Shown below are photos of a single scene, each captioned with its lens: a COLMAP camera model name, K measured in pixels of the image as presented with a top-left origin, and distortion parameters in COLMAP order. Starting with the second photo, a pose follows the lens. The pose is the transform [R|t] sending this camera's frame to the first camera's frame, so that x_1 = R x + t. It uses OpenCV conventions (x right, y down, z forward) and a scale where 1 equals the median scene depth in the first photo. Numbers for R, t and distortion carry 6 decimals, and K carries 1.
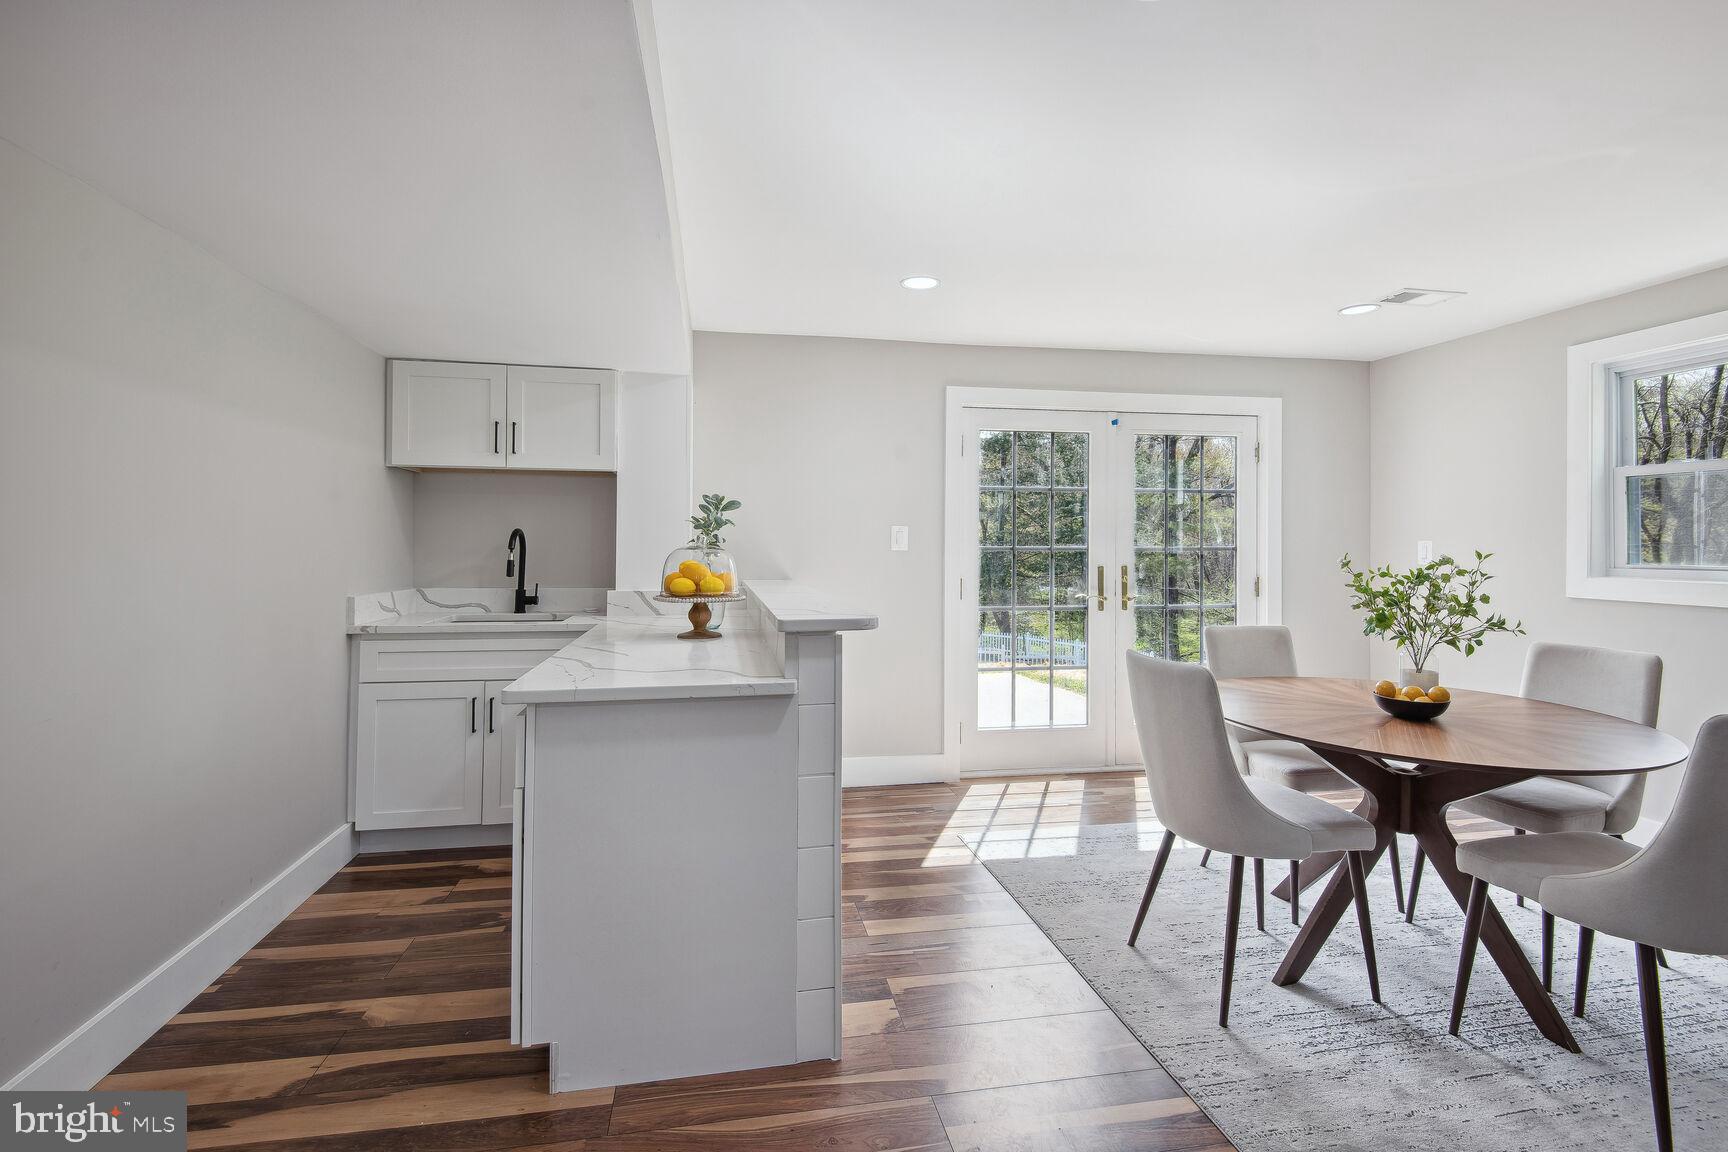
lens RADIAL K [[819.5, 0, 860.8], [0, 819.5, 553.8], [0, 0, 1]] dist [0.026445, -0.022069]
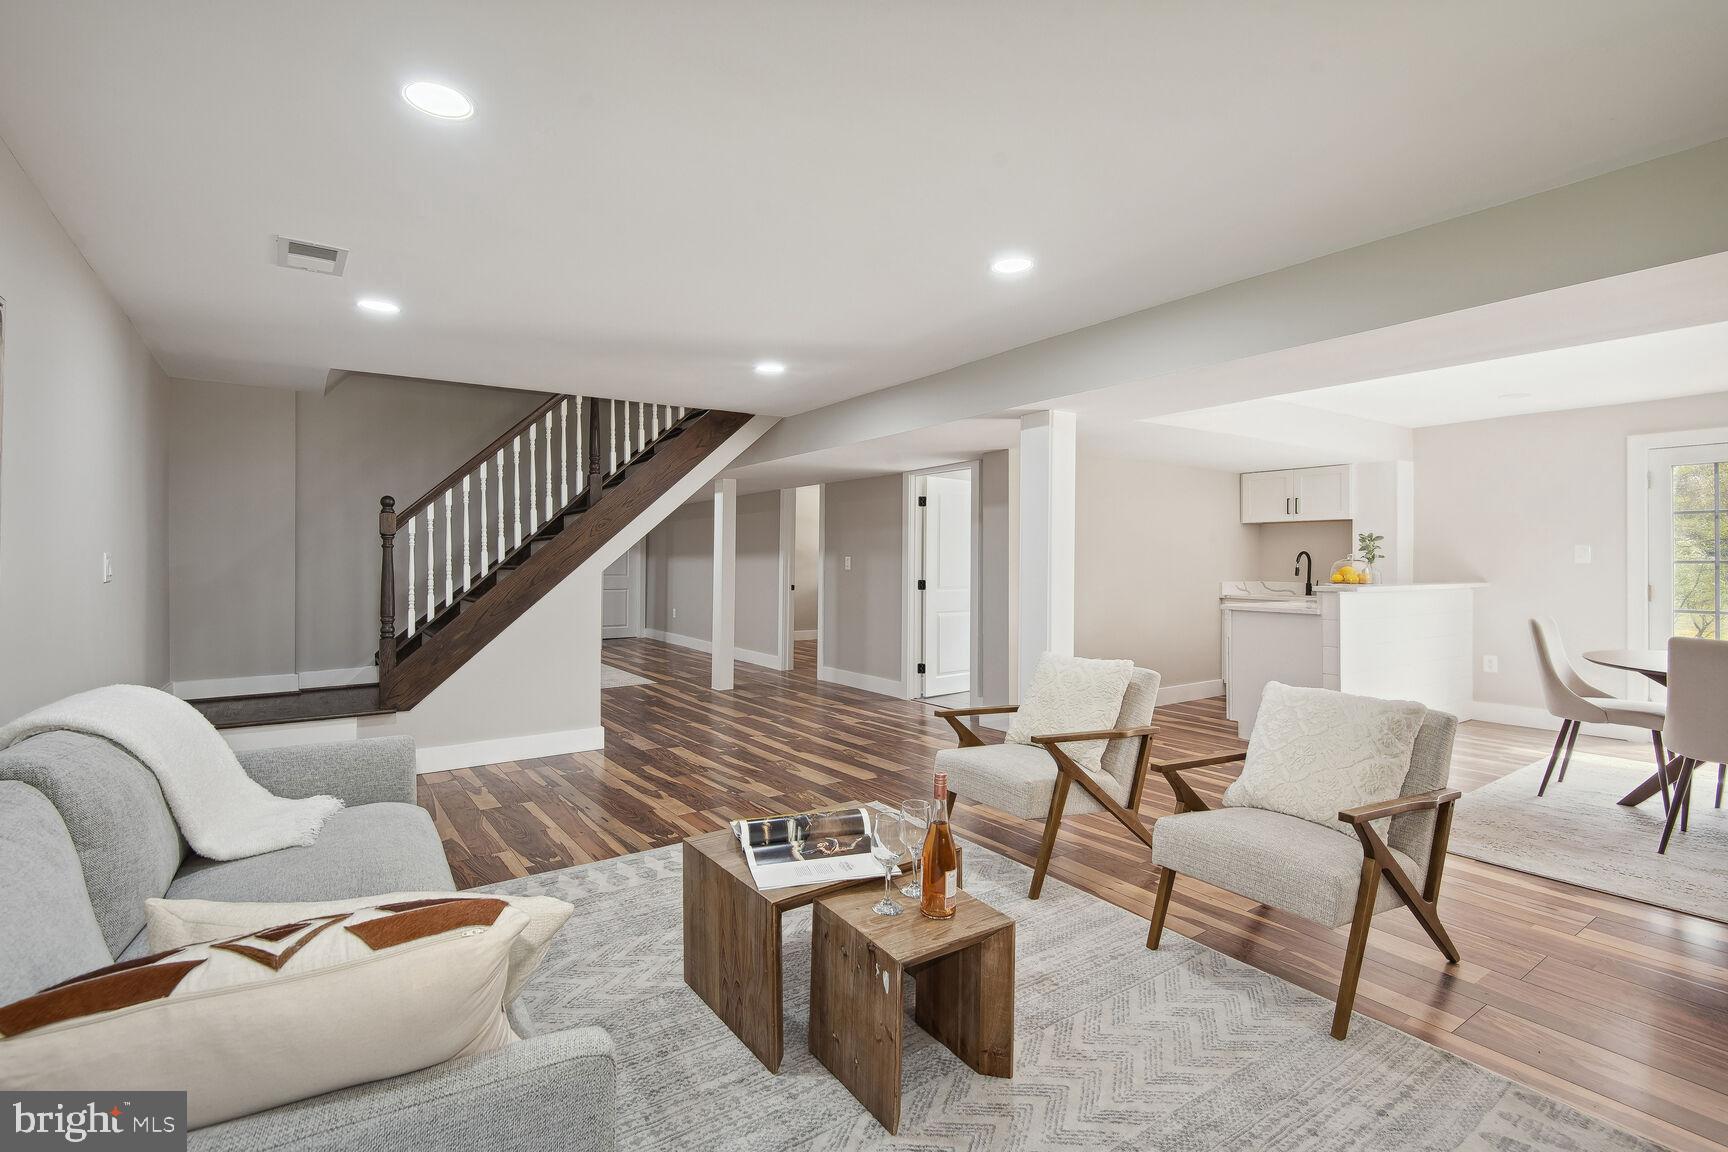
lens RADIAL K [[819.5, 0, 860.8], [0, 819.5, 553.8], [0, 0, 1]] dist [0.026445, -0.022069]
pose [[0.425969, -0.010496, -0.904677, 0.953853], [-0.007092, 0.999863, -0.014940, 0.013247], [0.904710, 0.012779, 0.425837, -0.826836]]
